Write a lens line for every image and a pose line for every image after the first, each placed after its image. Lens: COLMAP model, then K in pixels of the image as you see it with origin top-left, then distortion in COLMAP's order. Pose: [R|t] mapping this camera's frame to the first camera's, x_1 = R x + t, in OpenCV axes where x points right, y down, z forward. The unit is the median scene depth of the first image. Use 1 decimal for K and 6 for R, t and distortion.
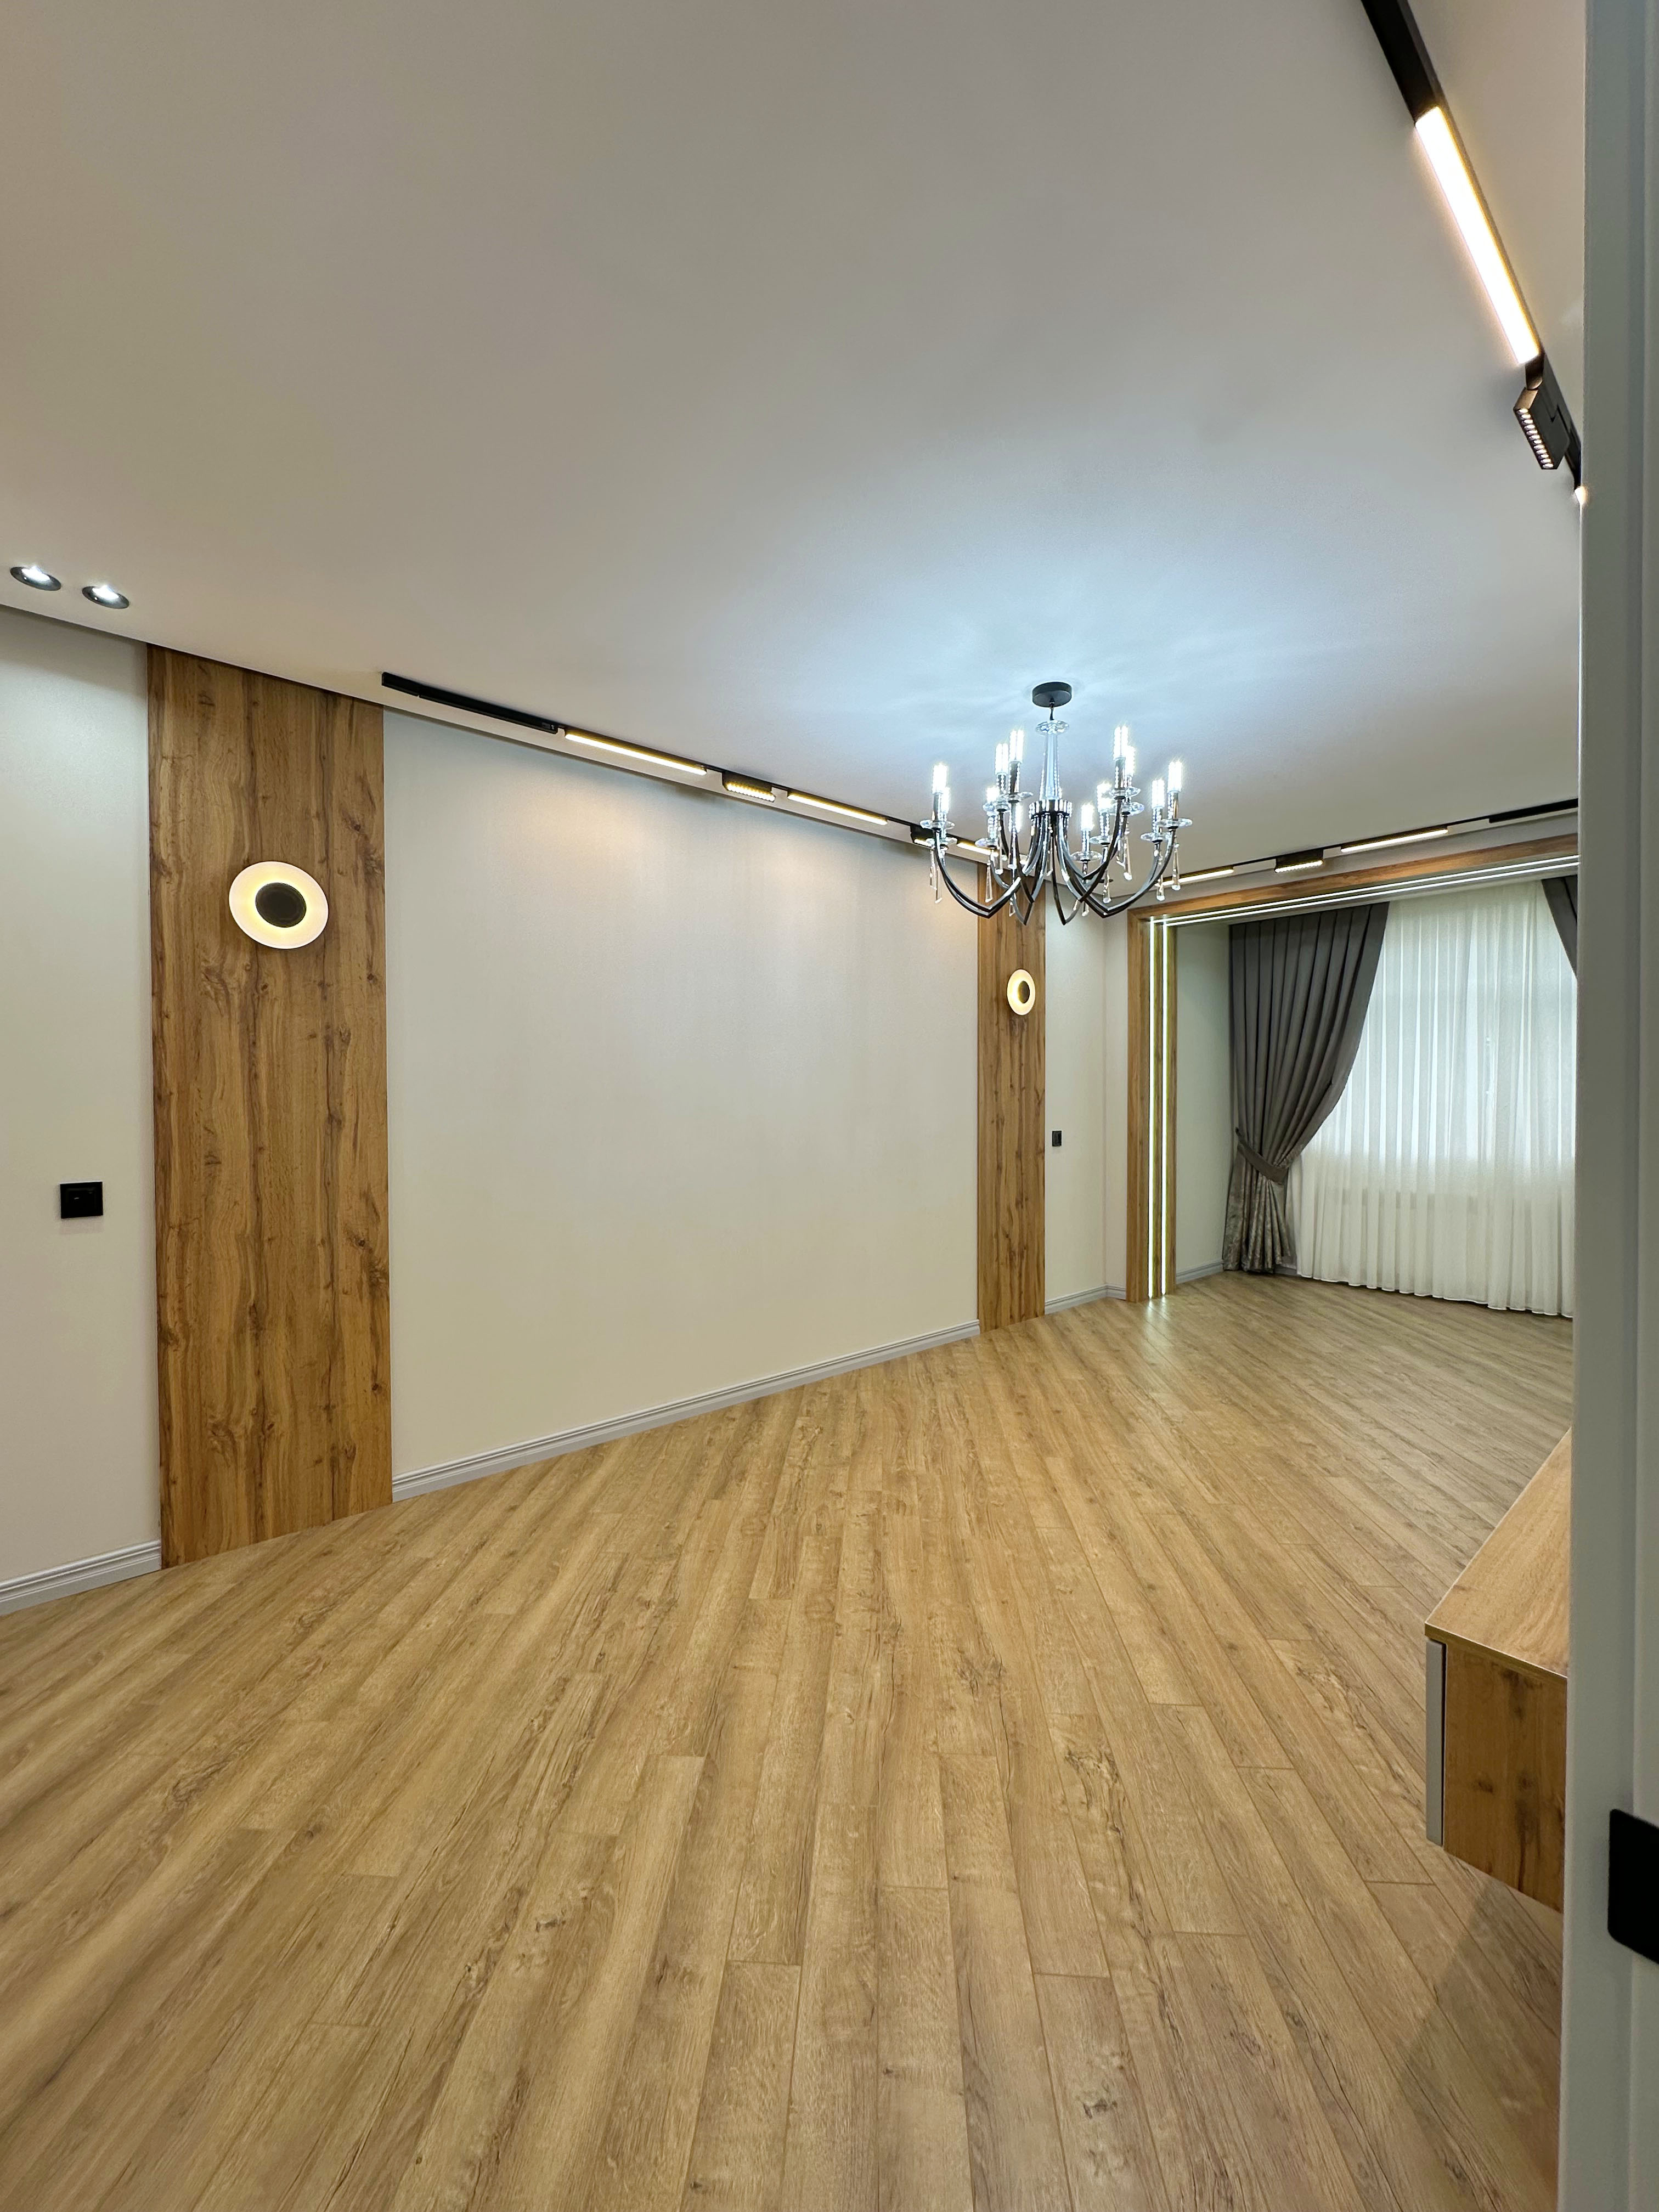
lens RADIAL K [[883.9, 0, 828.3], [0, 883.9, 1105.2], [0, 0, 1]] dist [-0.001868, -0.000062]
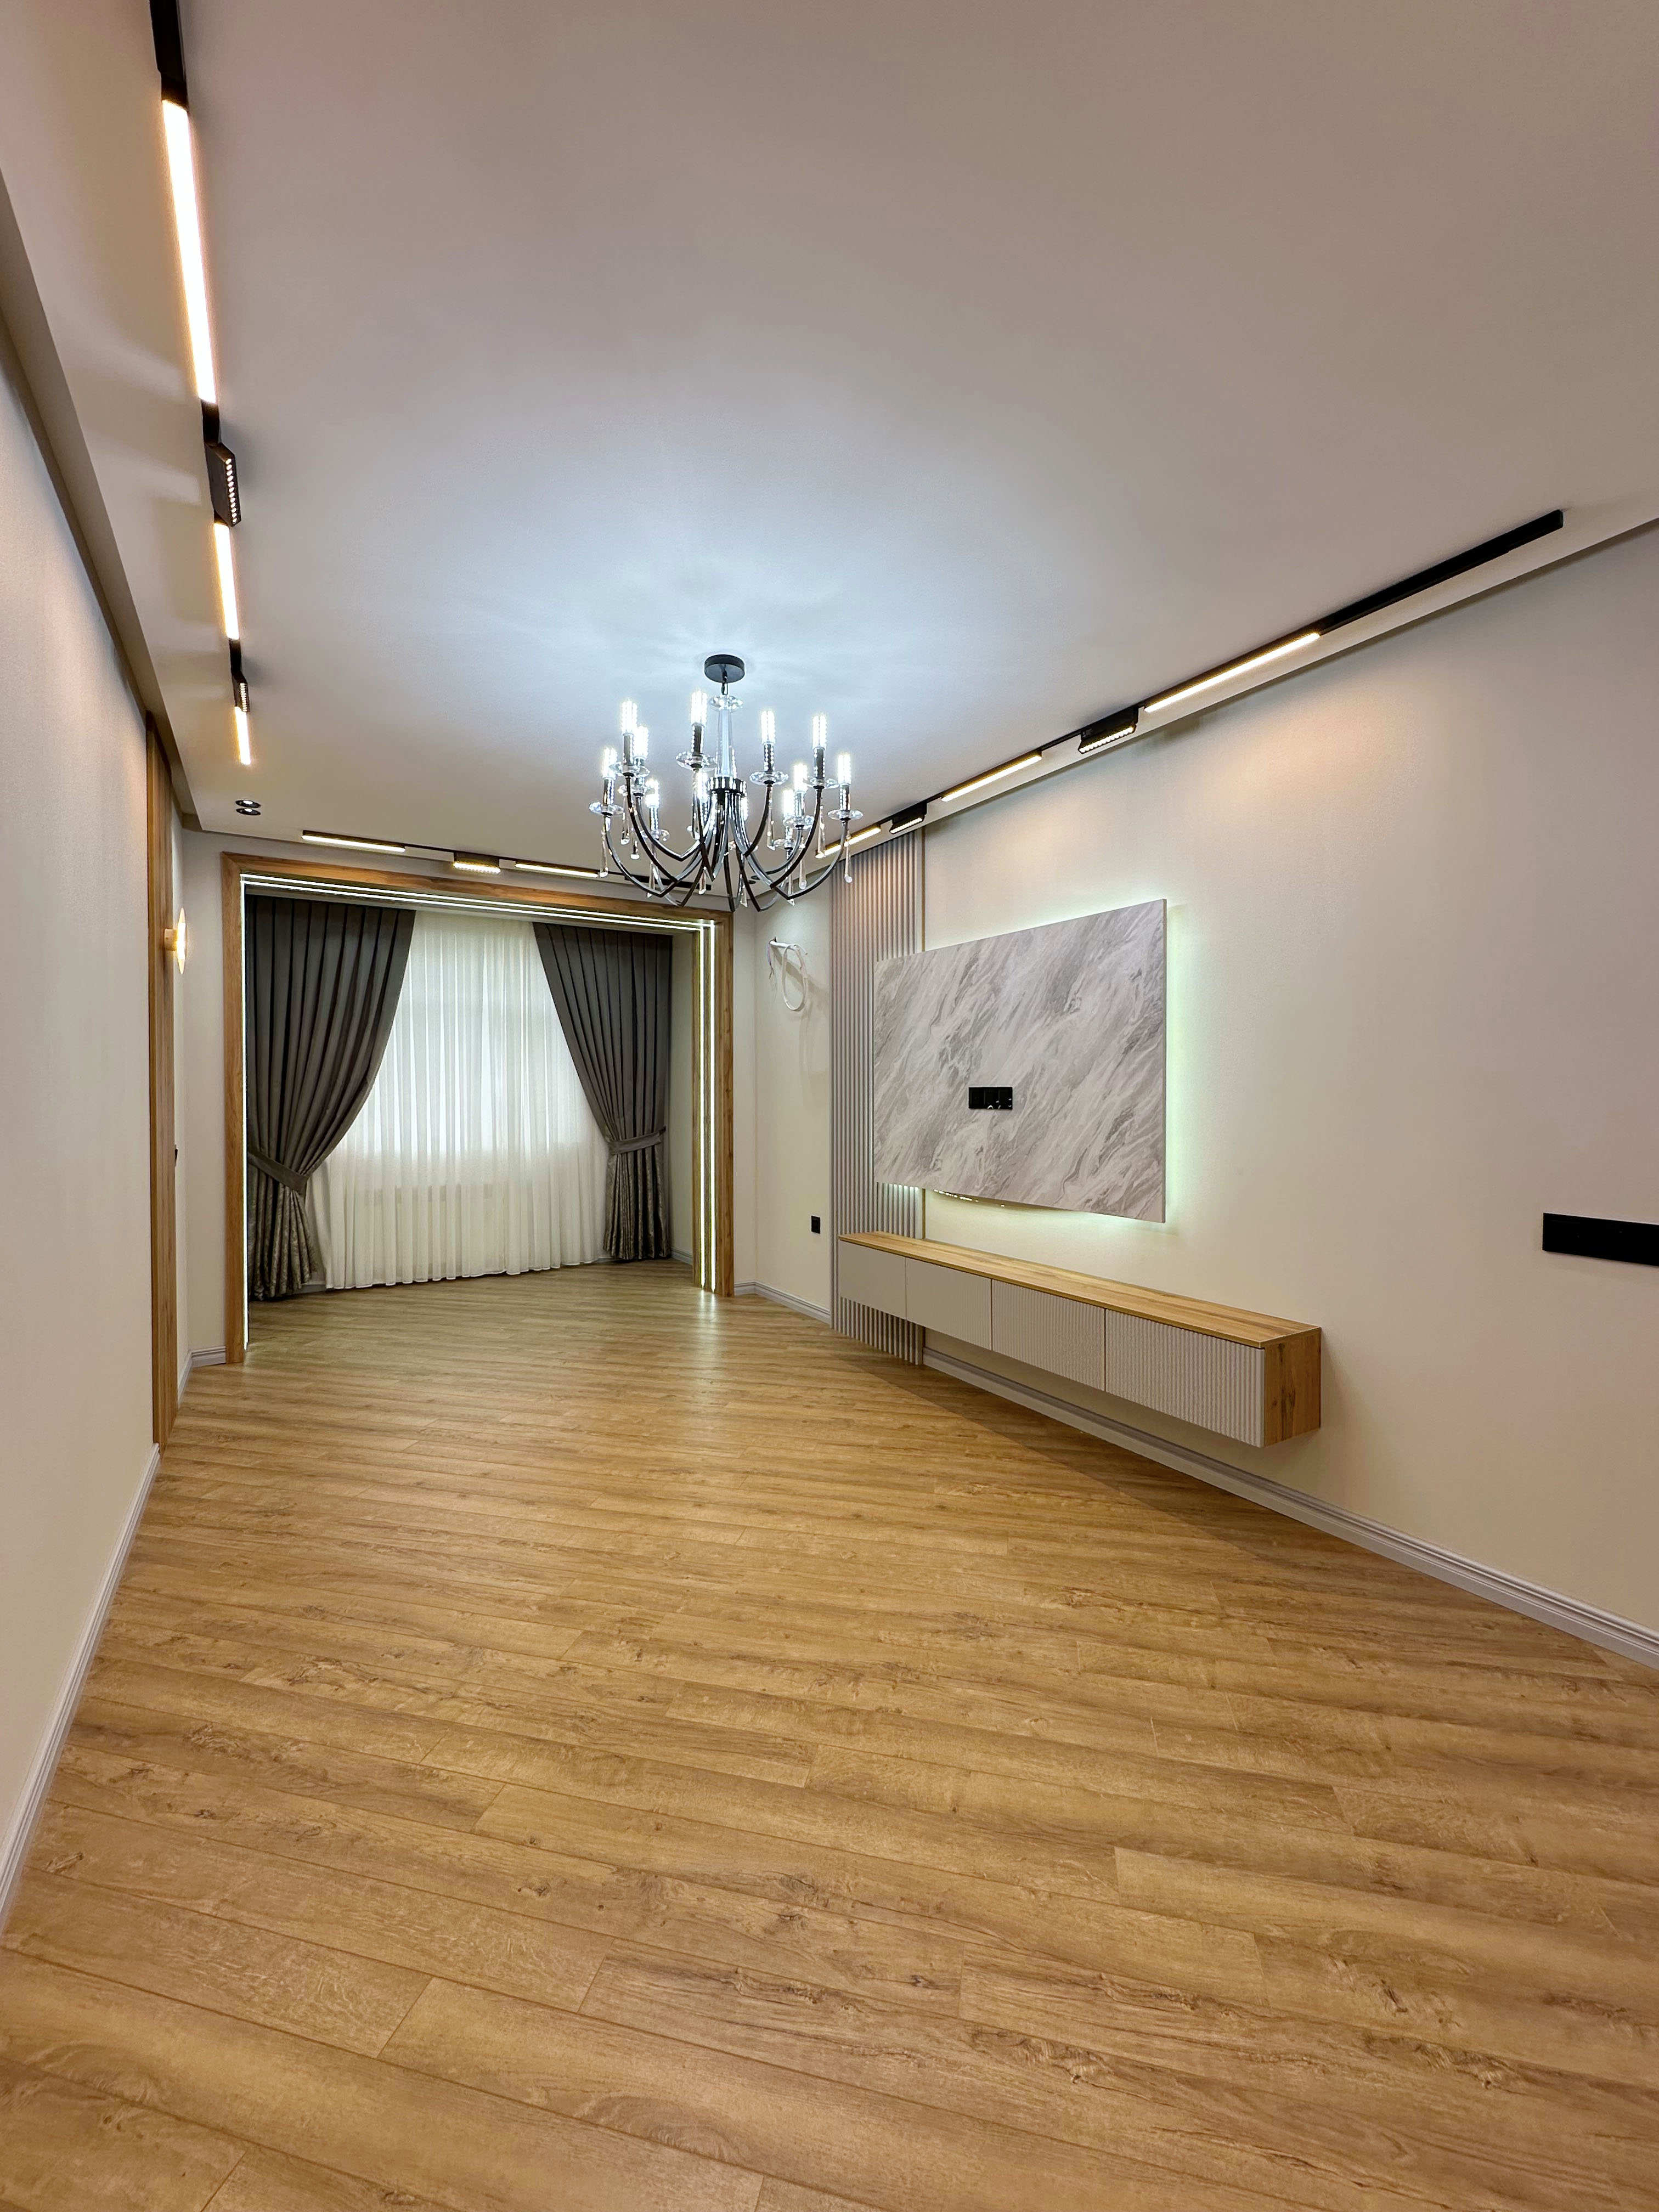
lens RADIAL K [[883.9, 0, 828.3], [0, 883.9, 1105.2], [0, 0, 1]] dist [-0.001868, -0.000062]
pose [[0.167961, -0.009242, 0.985750, -0.578014], [0.017113, 0.999833, 0.006458, 0.002988], [-0.985645, 0.015784, 0.168091, 0.629067]]
